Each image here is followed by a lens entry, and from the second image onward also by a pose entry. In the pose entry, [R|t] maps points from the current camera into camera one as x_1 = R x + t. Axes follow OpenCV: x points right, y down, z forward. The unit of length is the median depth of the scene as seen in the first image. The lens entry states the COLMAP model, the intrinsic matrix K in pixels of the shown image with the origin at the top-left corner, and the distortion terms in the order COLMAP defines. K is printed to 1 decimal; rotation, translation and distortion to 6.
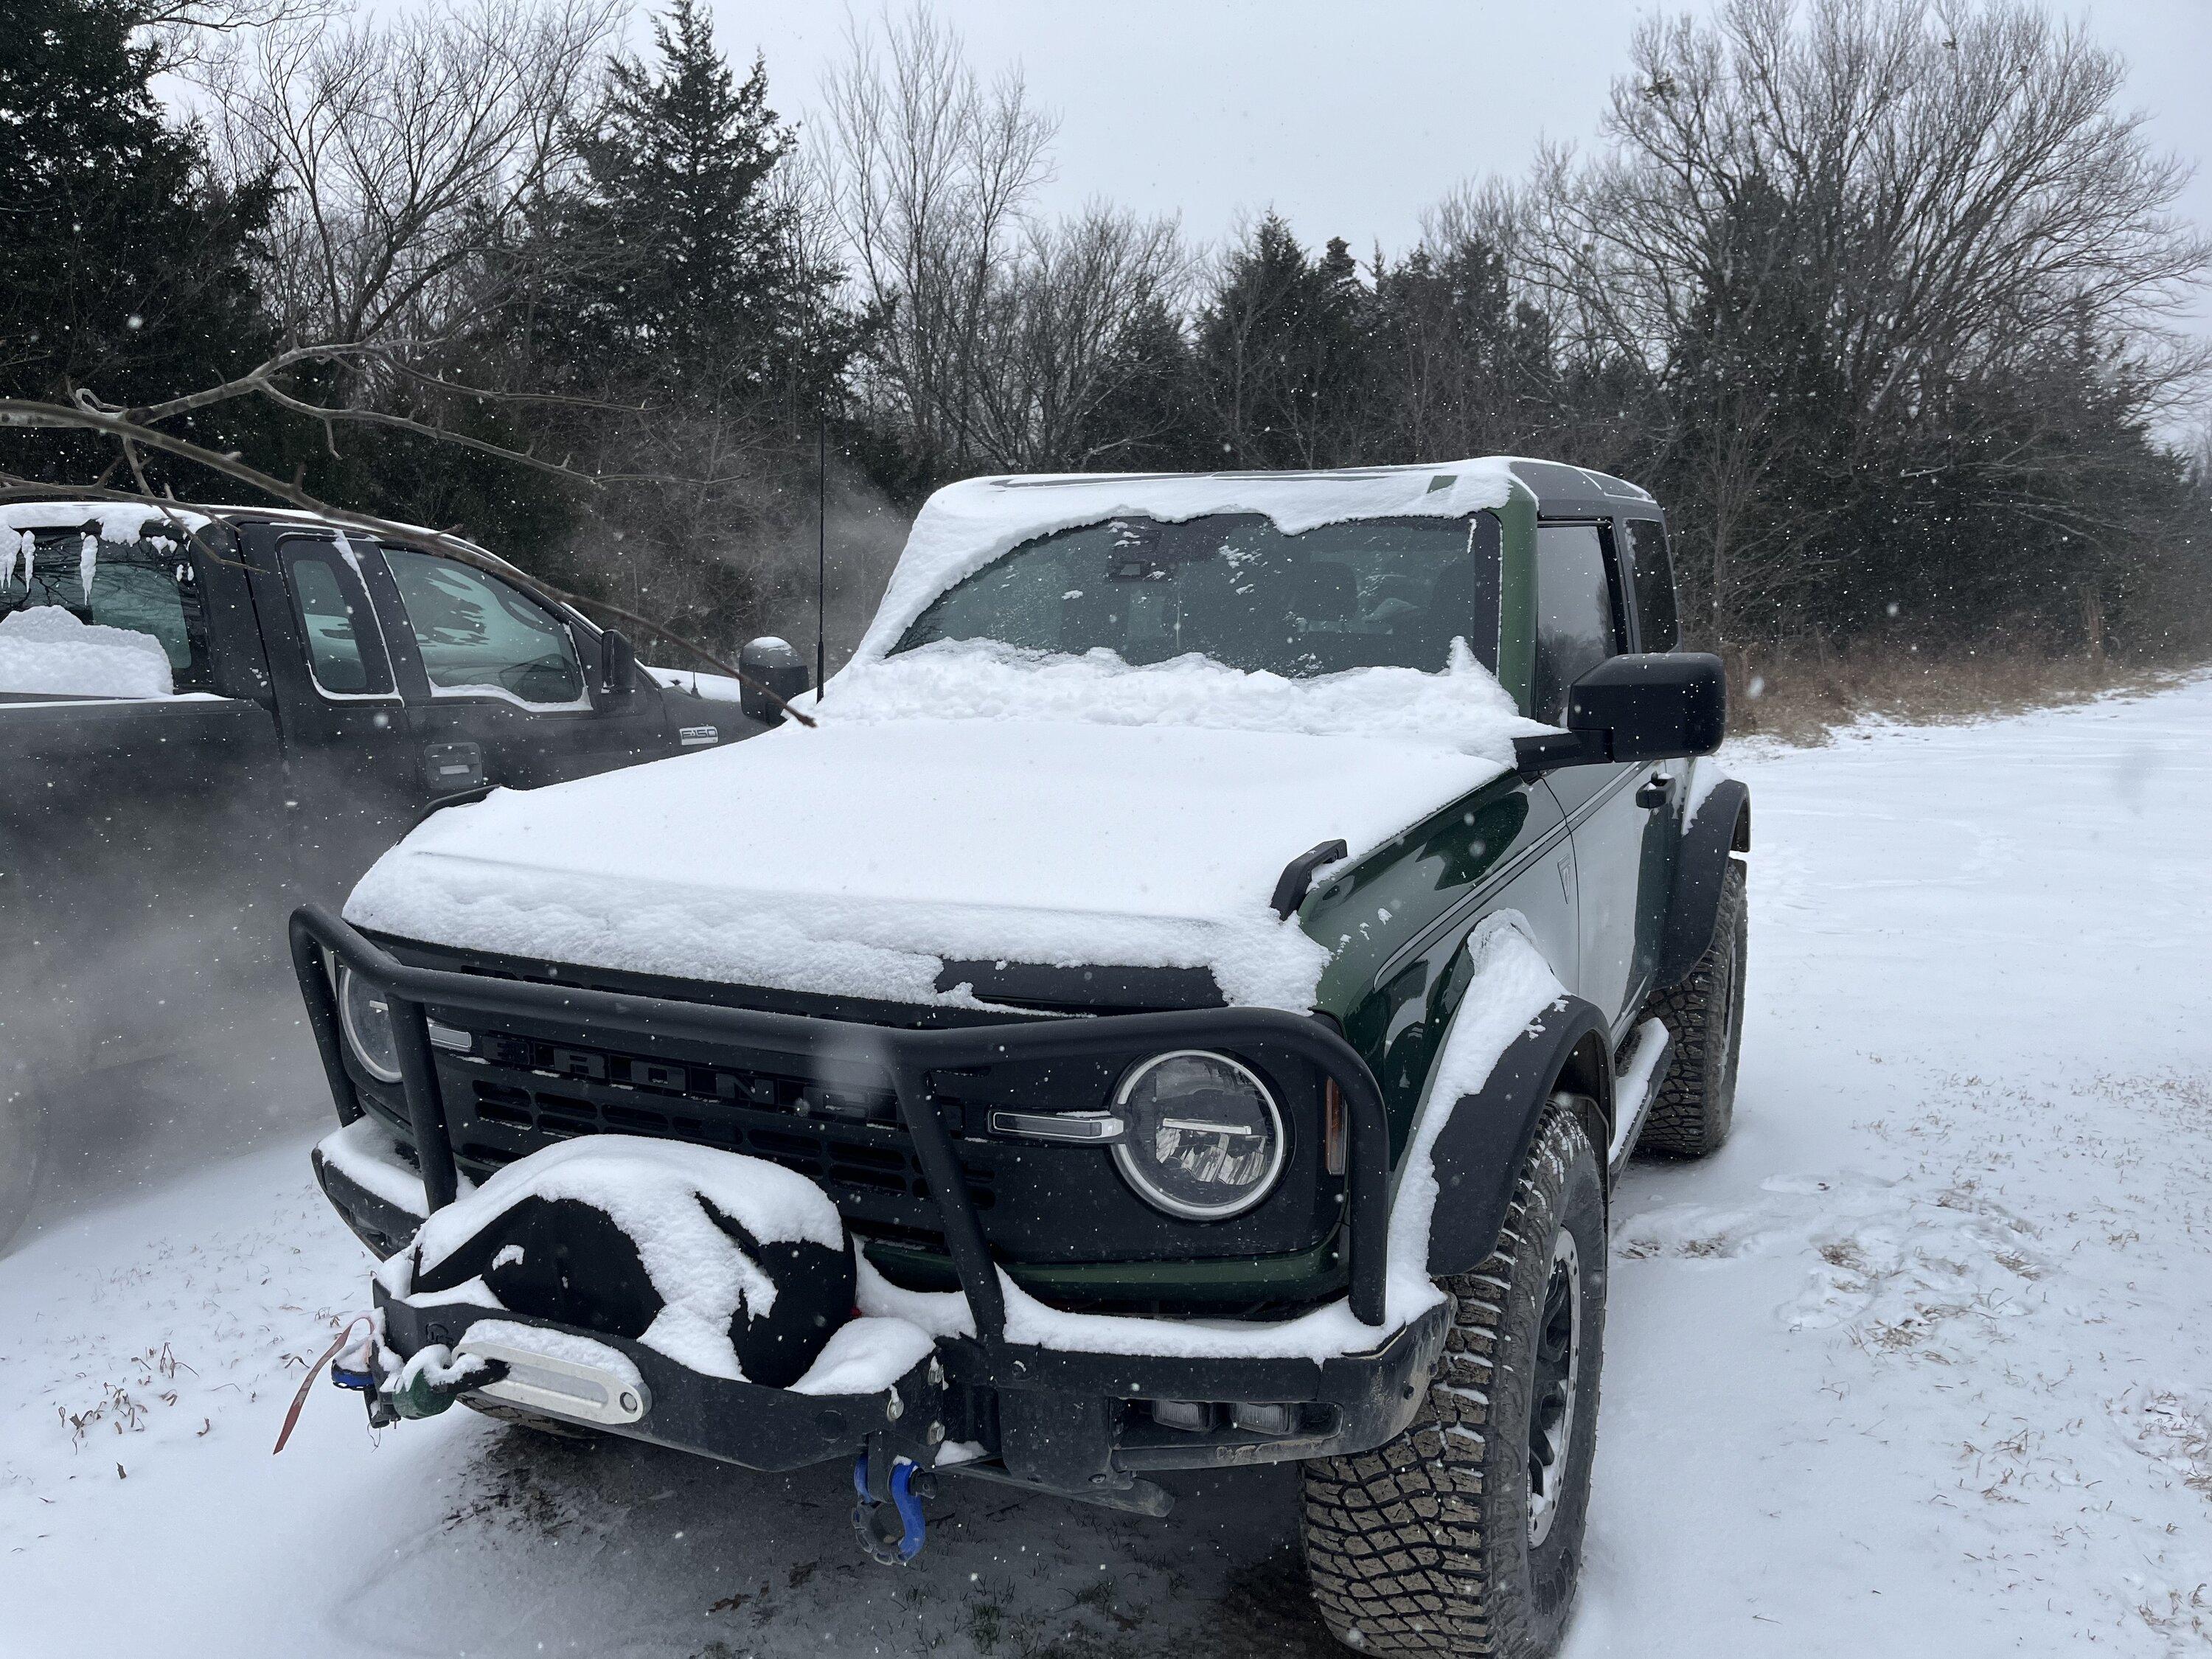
lens RADIAL K [[1718.3, 0, 1106.0], [0, 1718.3, 829.5], [0, 0, 1]] dist [0.109844, -0.162398]
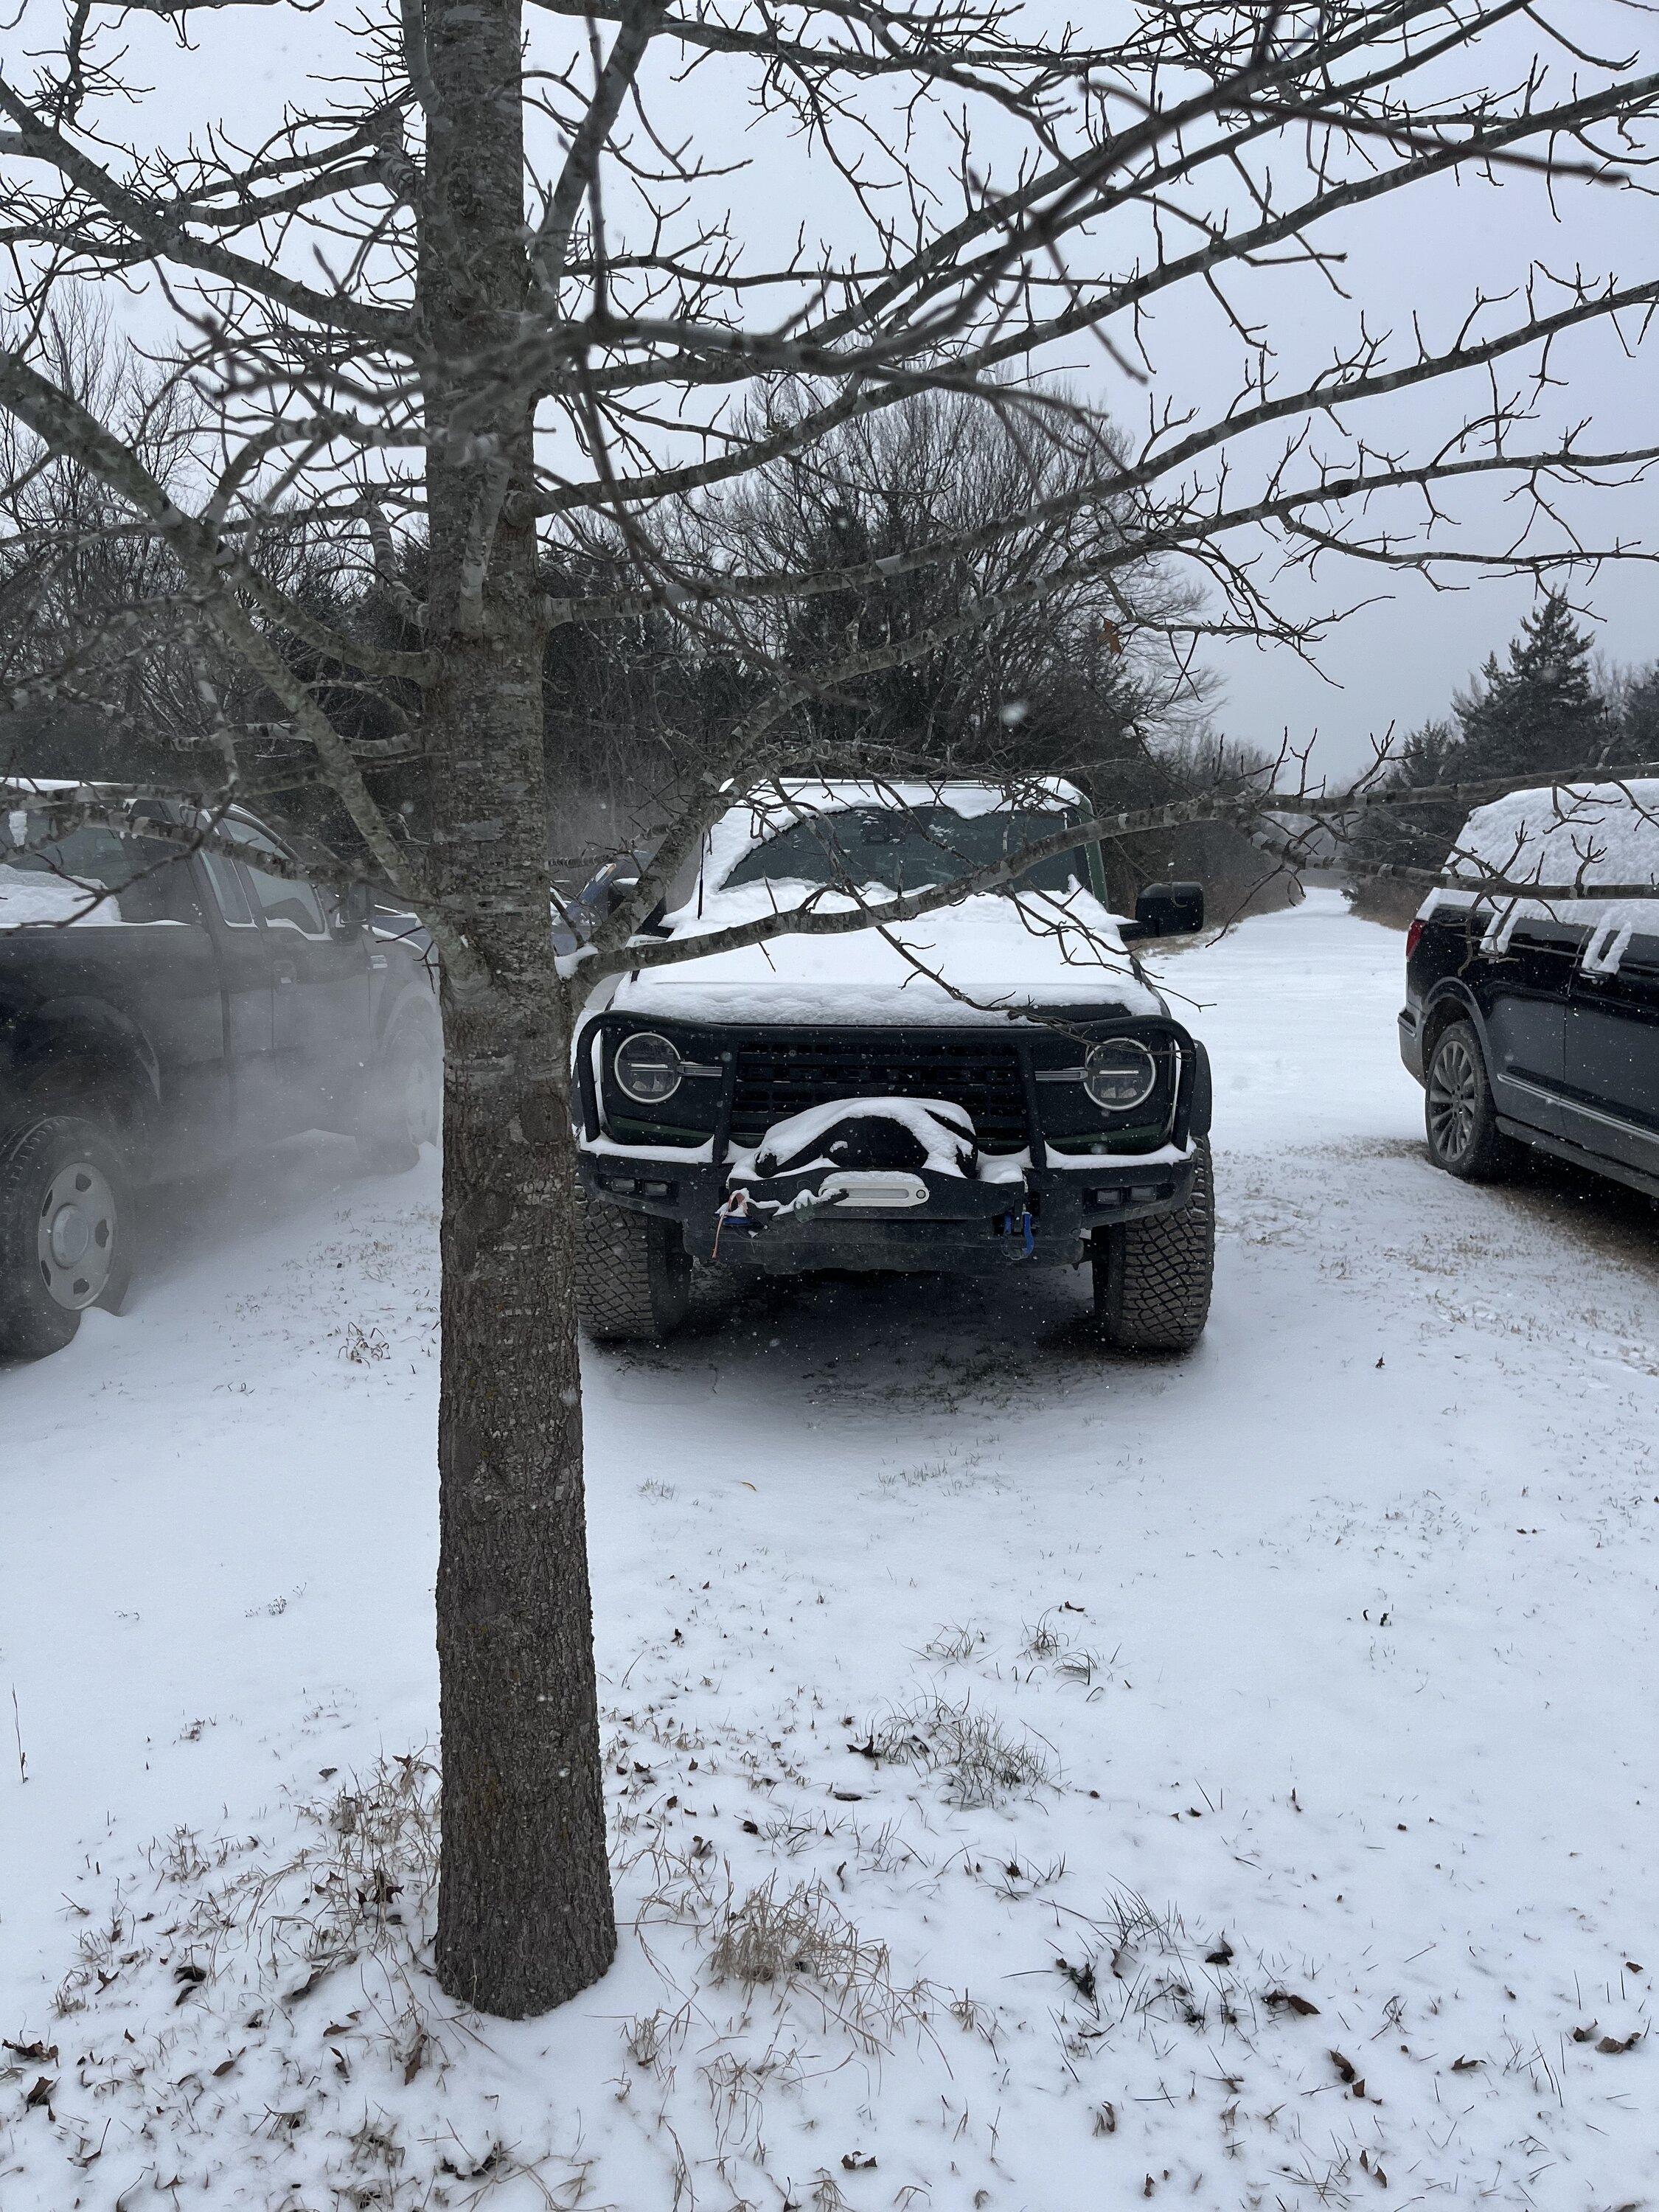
lens RADIAL K [[1718.3, 0, 829.5], [0, 1718.3, 1106.0], [0, 0, 1]] dist [0.109844, -0.162398]
pose [[0.934136, -0.047189, 0.353783, -1.044398], [0.048118, 0.998823, 0.006177, 0.168921], [-0.353658, 0.011253, 0.935307, -0.961906]]
